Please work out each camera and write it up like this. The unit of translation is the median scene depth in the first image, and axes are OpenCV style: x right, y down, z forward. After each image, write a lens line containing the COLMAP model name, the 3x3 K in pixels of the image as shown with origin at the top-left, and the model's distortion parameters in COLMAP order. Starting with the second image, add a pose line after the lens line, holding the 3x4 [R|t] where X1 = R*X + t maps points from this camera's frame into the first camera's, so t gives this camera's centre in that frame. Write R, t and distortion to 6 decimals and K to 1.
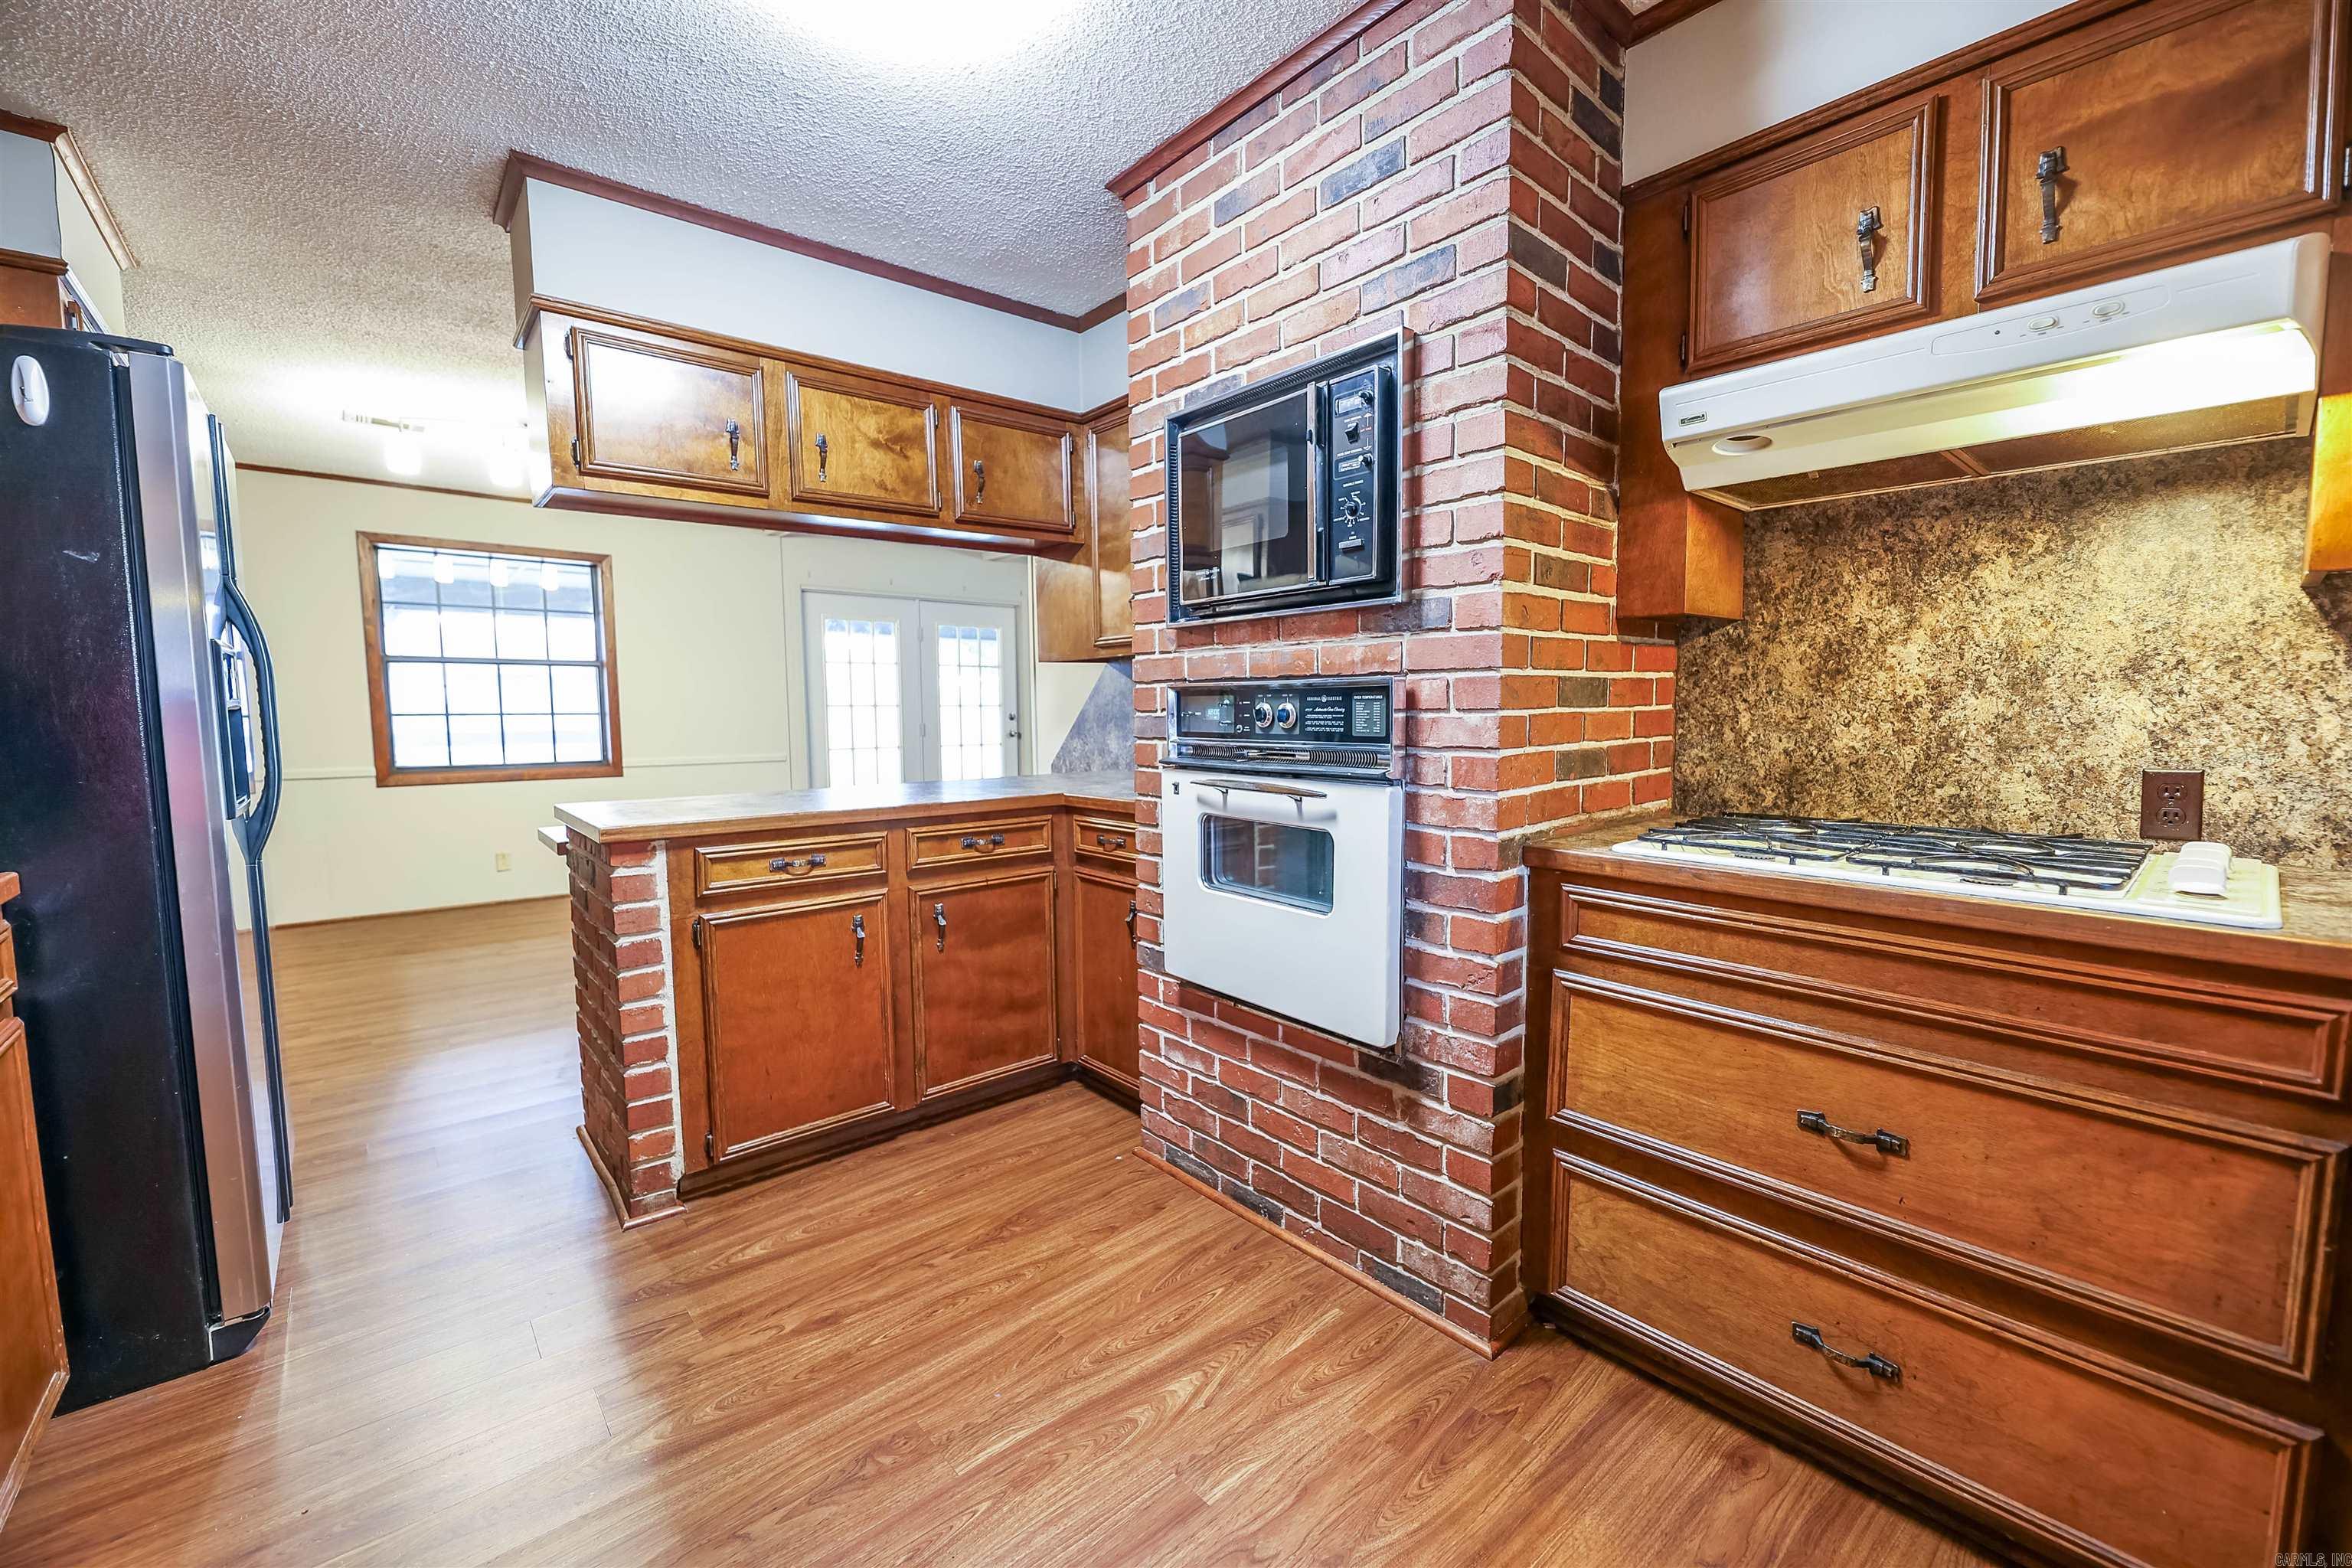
lens RADIAL K [[939.5, 0, 1174.4], [0, 939.5, 796.3], [0, 0, 1]] dist [-0.000031, -0.003223]
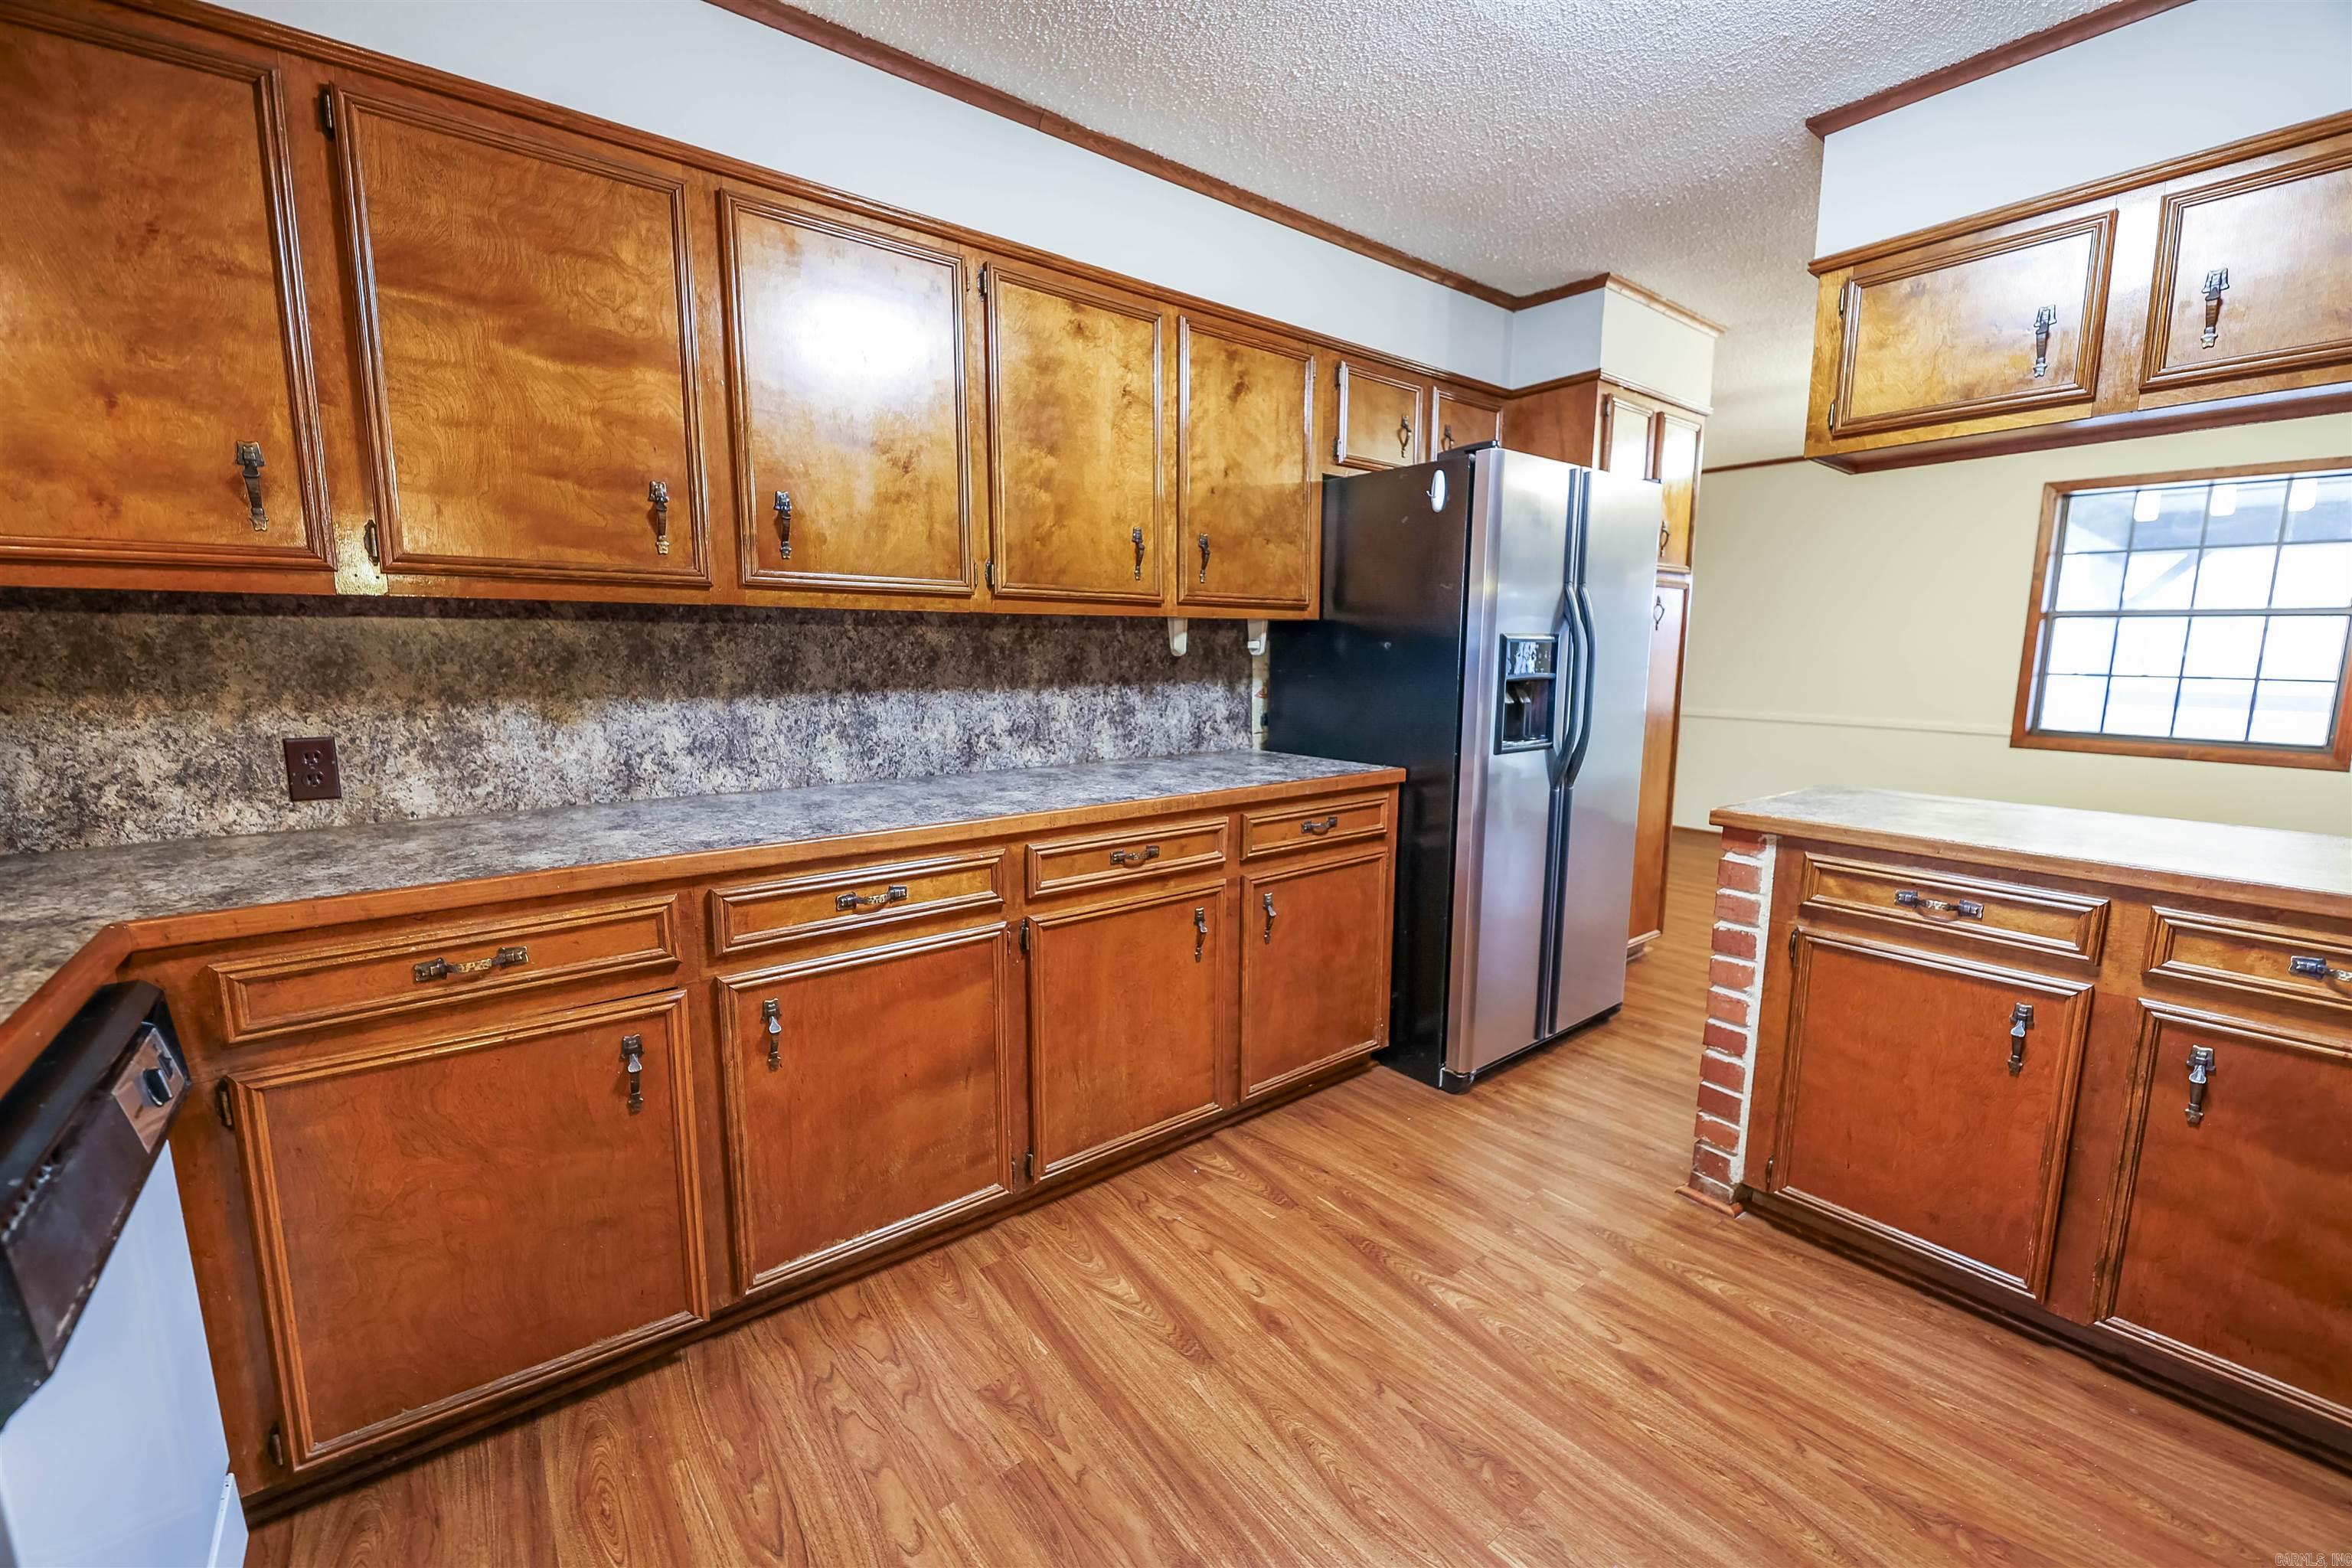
lens RADIAL K [[969.7, 0, 1229.9], [0, 969.7, 791.0], [0, 0, 1]] dist [0.000035, -0.000325]
pose [[-0.023212, 0.157204, -0.987293, 0.400748], [-0.105831, 0.981624, 0.158789, -0.088940], [0.994113, 0.108171, -0.006148, 0.445047]]
